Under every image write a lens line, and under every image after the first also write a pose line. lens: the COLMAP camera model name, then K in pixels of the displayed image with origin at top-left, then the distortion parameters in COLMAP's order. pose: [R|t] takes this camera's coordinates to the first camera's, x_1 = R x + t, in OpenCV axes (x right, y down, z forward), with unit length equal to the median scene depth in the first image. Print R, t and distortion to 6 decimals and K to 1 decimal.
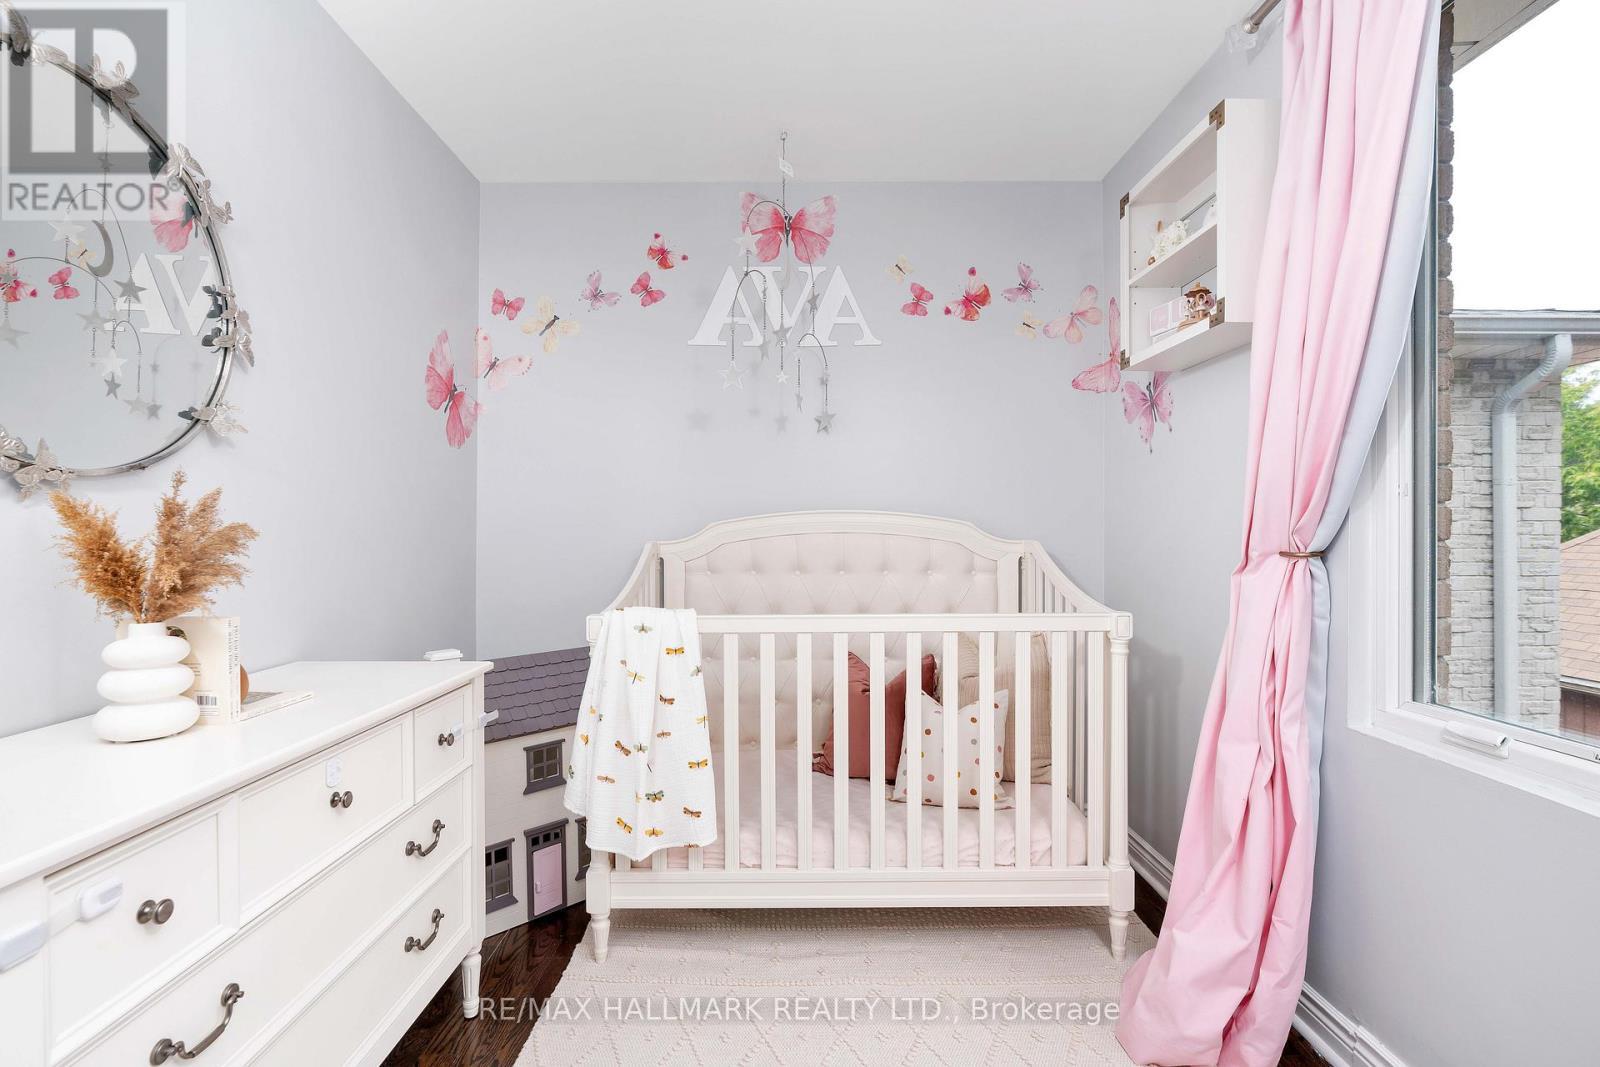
lens RADIAL K [[725.9, 0, 799.0], [0, 725.9, 532.8], [0, 0, 1]] dist [-0.010444, 0.002519]
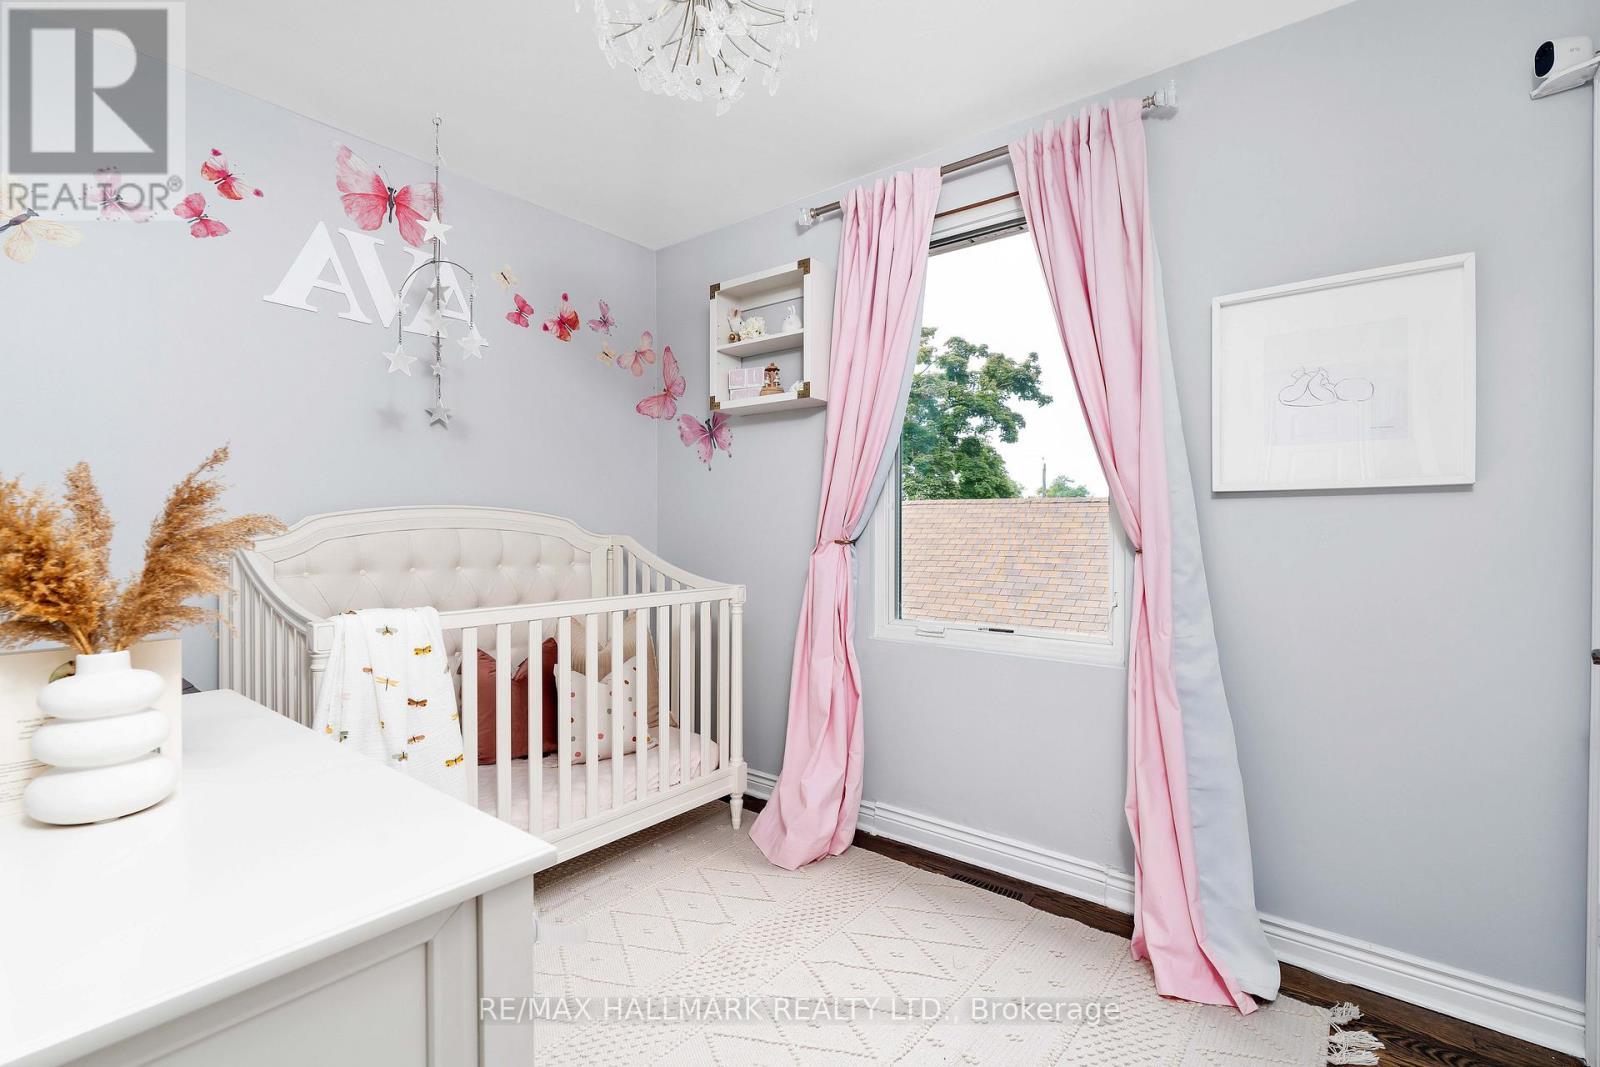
lens RADIAL K [[725.9, 0, 805.4], [0, 725.9, 532.3], [0, 0, 1]] dist [-0.010444, 0.002519]
pose [[0.621736, -0.001141, 0.783226, -0.440202], [-0.001856, 0.999994, 0.002930, 0.001510], [-0.783224, -0.003275, 0.621731, 0.005623]]
